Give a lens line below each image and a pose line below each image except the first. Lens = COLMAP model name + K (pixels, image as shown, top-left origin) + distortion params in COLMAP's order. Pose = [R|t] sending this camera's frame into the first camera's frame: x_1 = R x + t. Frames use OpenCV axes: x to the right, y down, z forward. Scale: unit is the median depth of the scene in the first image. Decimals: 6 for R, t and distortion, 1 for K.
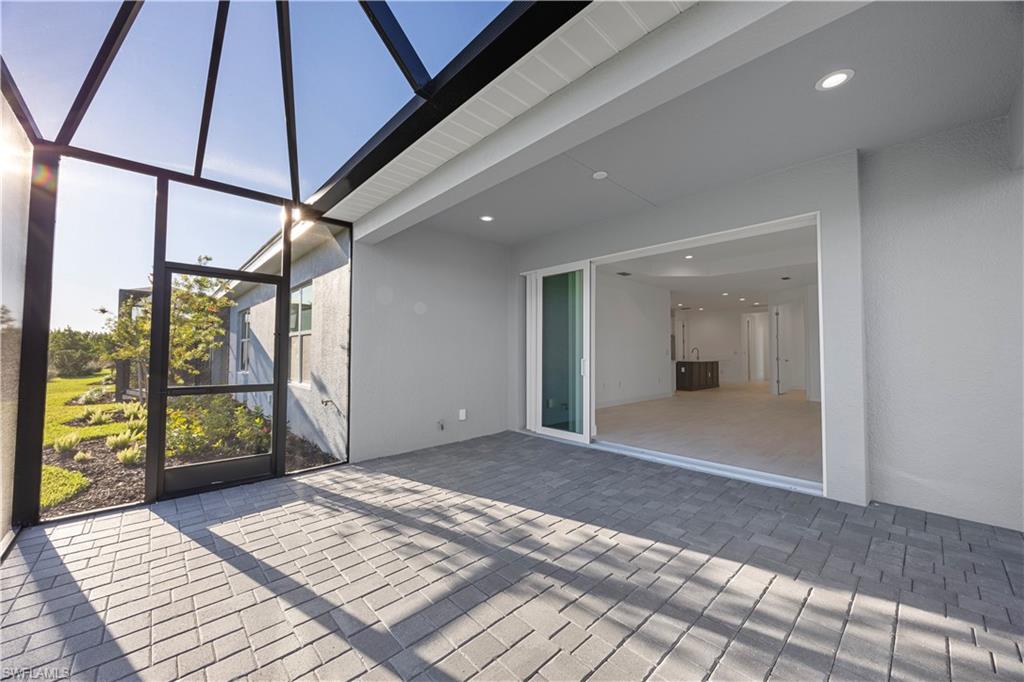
lens RADIAL K [[384.7, 0, 509.5], [0, 384.7, 338.5], [0, 0, 1]] dist [-0.001000, -0.000100]
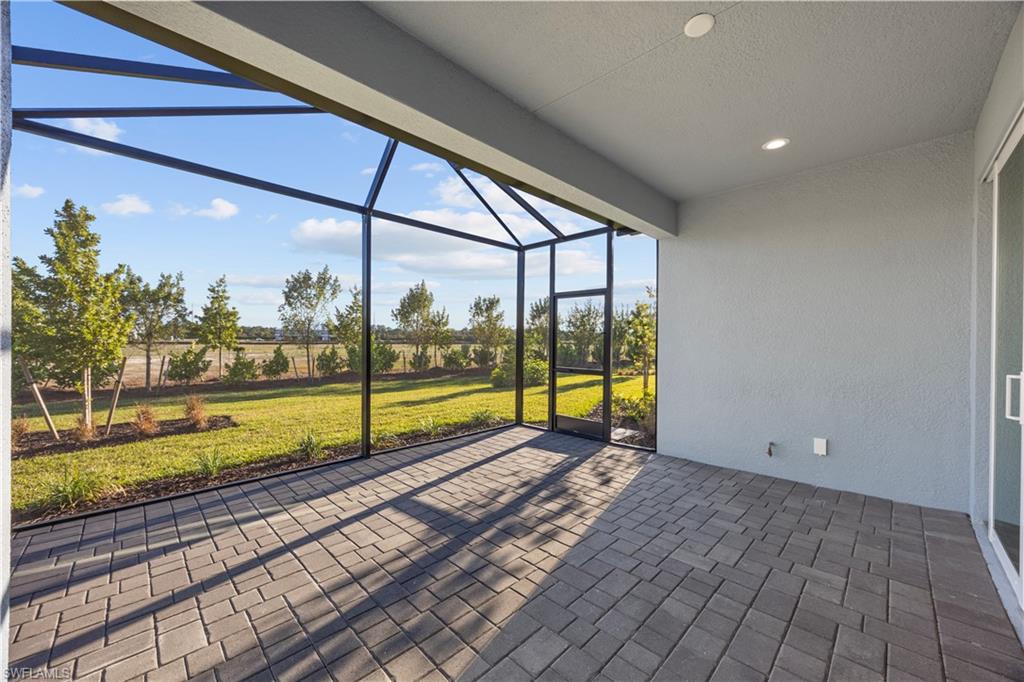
lens RADIAL K [[384.7, 0, 517.1], [0, 384.7, 339.9], [0, 0, 1]] dist [-0.001000, -0.000100]
pose [[0.043961, -0.006018, -0.999015, 0.893881], [0.031084, 0.999506, -0.004653, 0.013282], [0.998550, -0.030849, 0.044127, 0.843104]]
